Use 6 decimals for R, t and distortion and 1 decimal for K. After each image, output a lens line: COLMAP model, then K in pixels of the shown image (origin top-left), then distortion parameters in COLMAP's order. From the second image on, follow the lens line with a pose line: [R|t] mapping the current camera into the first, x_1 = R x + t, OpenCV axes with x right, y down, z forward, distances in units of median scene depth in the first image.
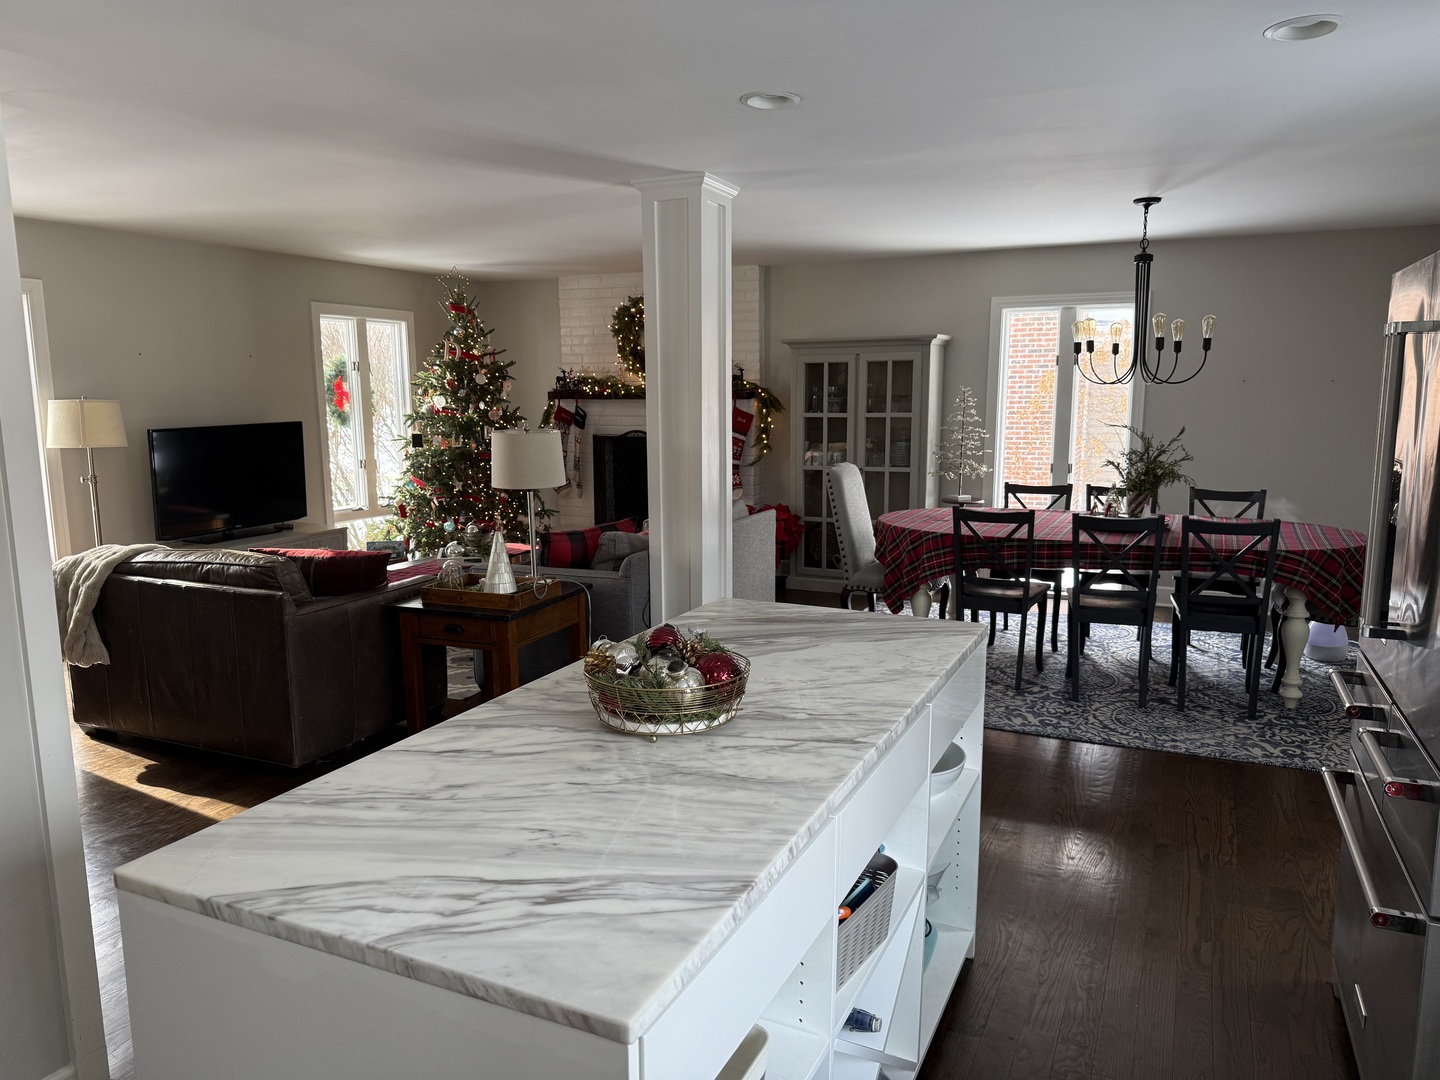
lens RADIAL K [[1002.6, 0, 722.2], [0, 1002.6, 544.6], [0, 0, 1]] dist [0.060055, -0.069254]
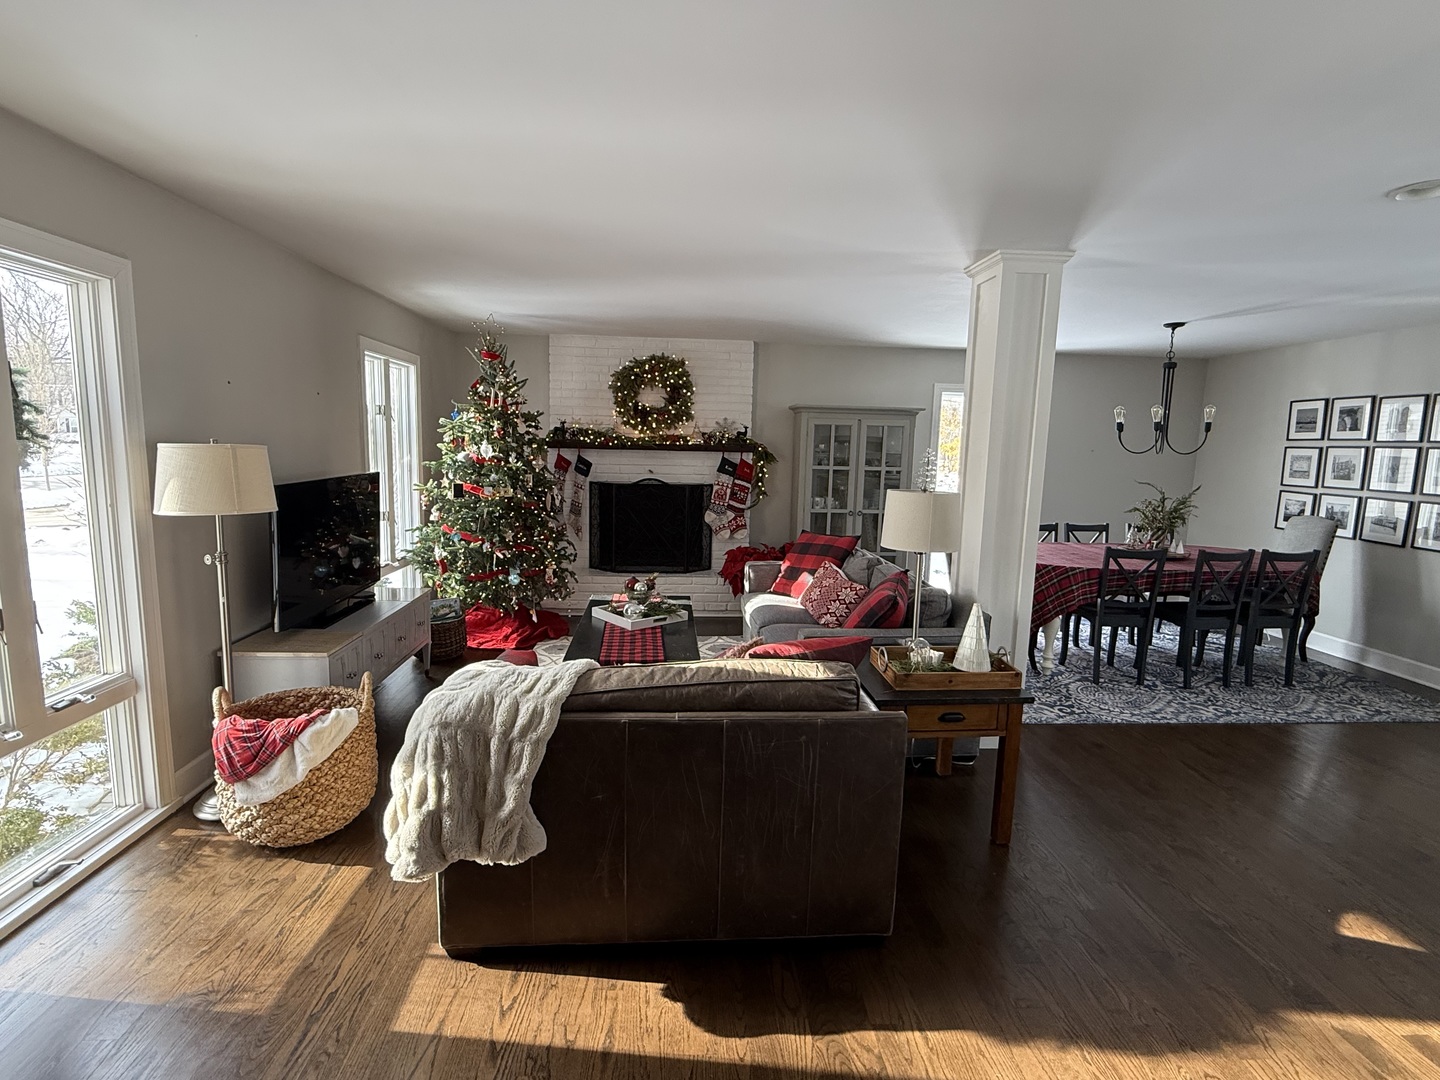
lens RADIAL K [[704.0, 0, 721.0], [0, 704.0, 536.0], [0, 0, 1]] dist [-0.000023, -0.000548]
pose [[0.876873, -0.035875, 0.479381, -0.619439], [0.044373, 0.998994, -0.006406, -0.068244], [-0.478669, 0.026889, 0.877583, 0.454582]]
